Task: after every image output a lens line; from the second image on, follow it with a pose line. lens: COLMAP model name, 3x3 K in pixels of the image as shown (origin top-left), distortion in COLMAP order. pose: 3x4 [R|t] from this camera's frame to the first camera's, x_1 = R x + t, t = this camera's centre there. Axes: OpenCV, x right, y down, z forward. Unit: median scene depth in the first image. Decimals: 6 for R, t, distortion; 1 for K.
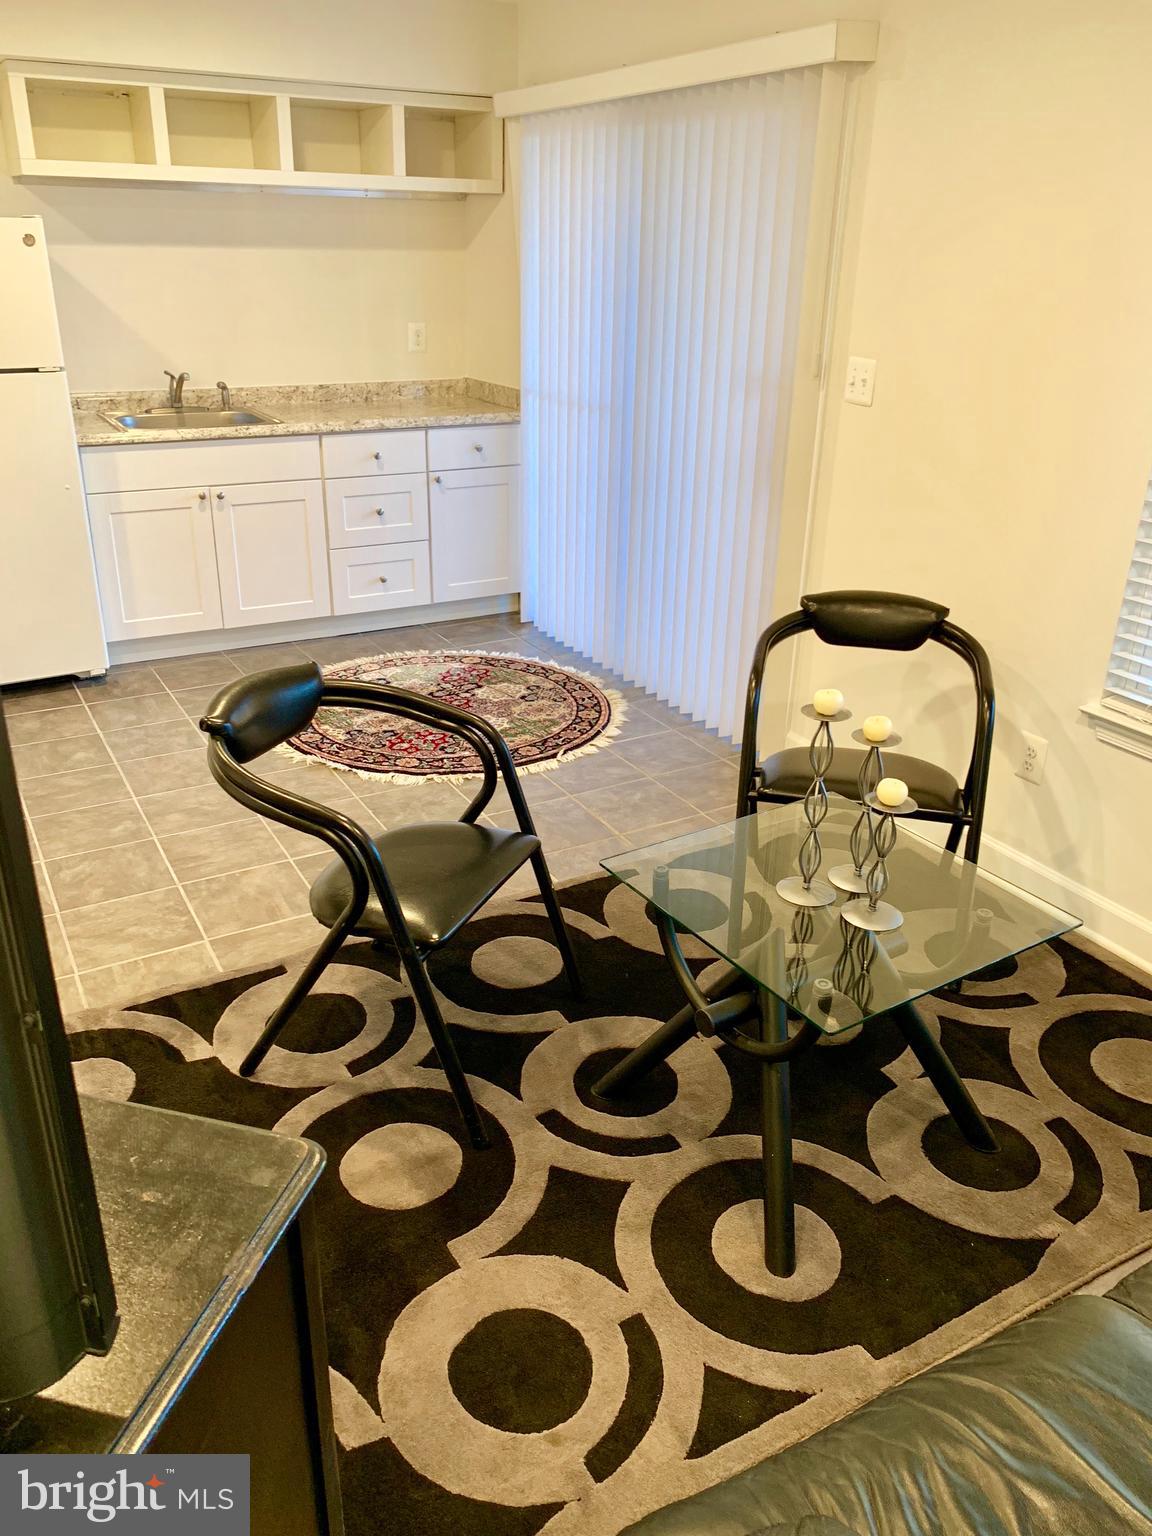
lens RADIAL K [[1174.9, 0, 564.2], [0, 1174.9, 755.5], [0, 0, 1]] dist [0.027657, -0.033278]
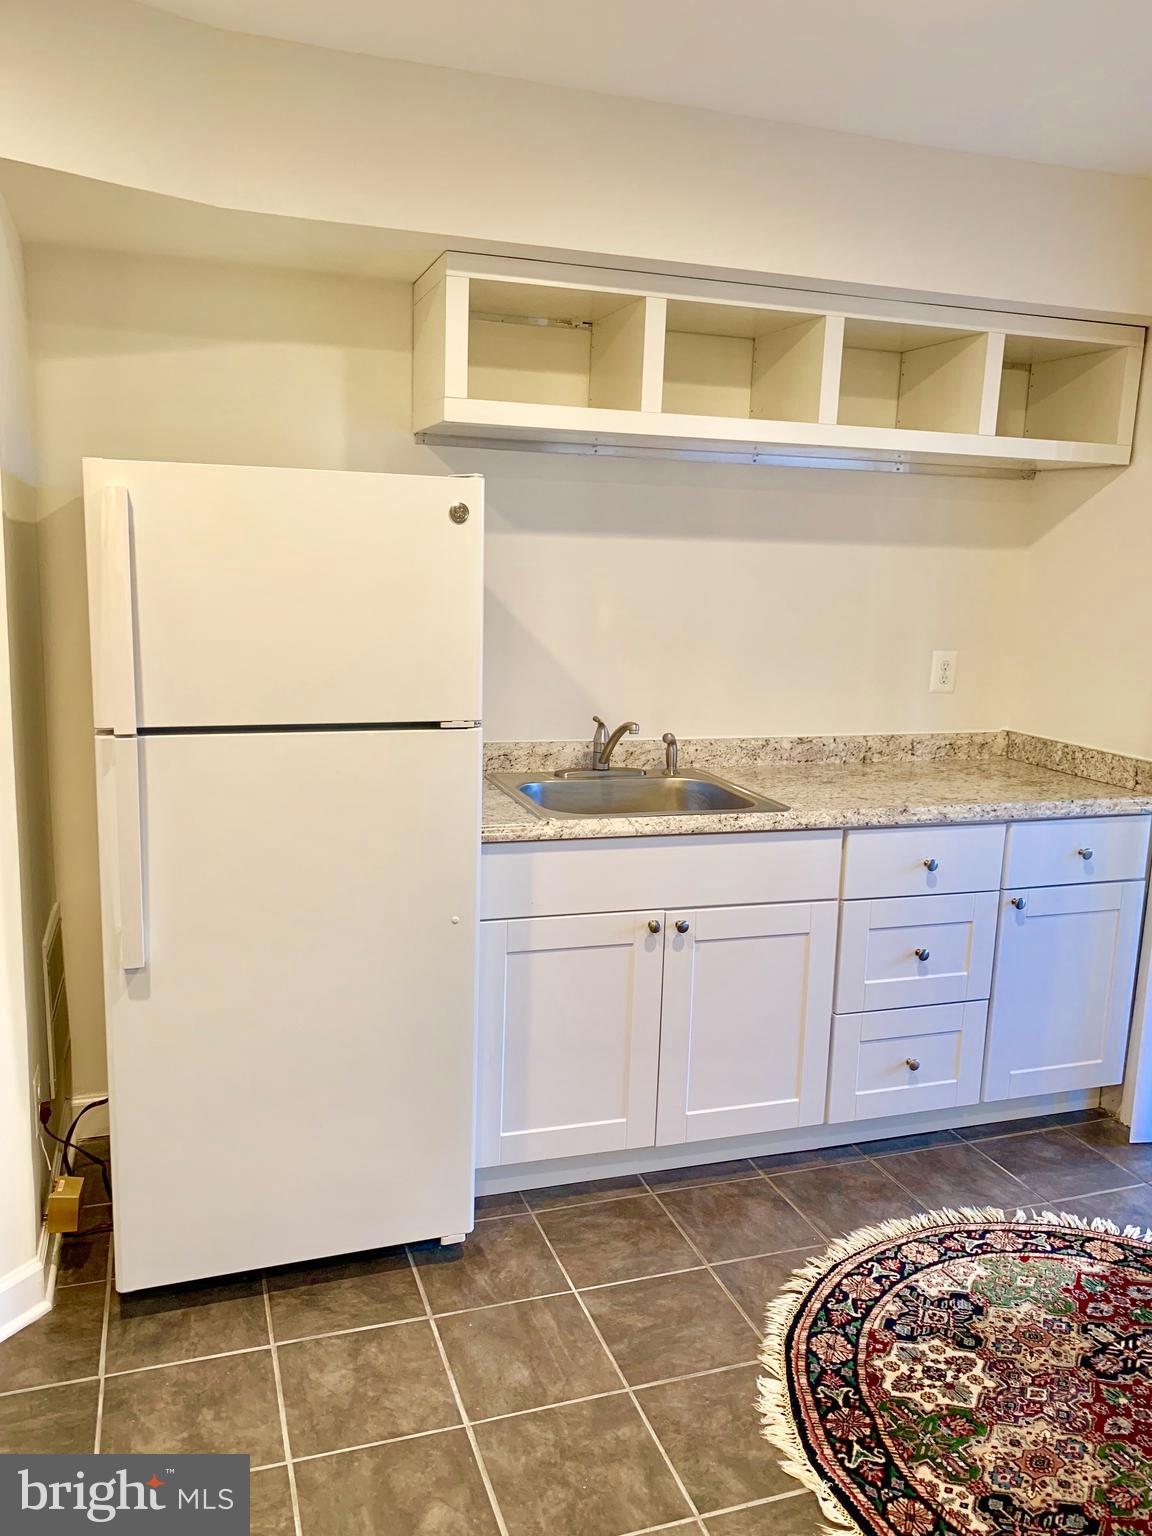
lens RADIAL K [[1174.9, 0, 562.3], [0, 1174.9, 761.4], [0, 0, 1]] dist [0.027657, -0.033278]
pose [[0.979730, 0.043933, -0.195445, -0.234474], [-0.089571, 0.968765, -0.231241, -0.156590], [0.179181, 0.244060, 0.953063, 0.403635]]
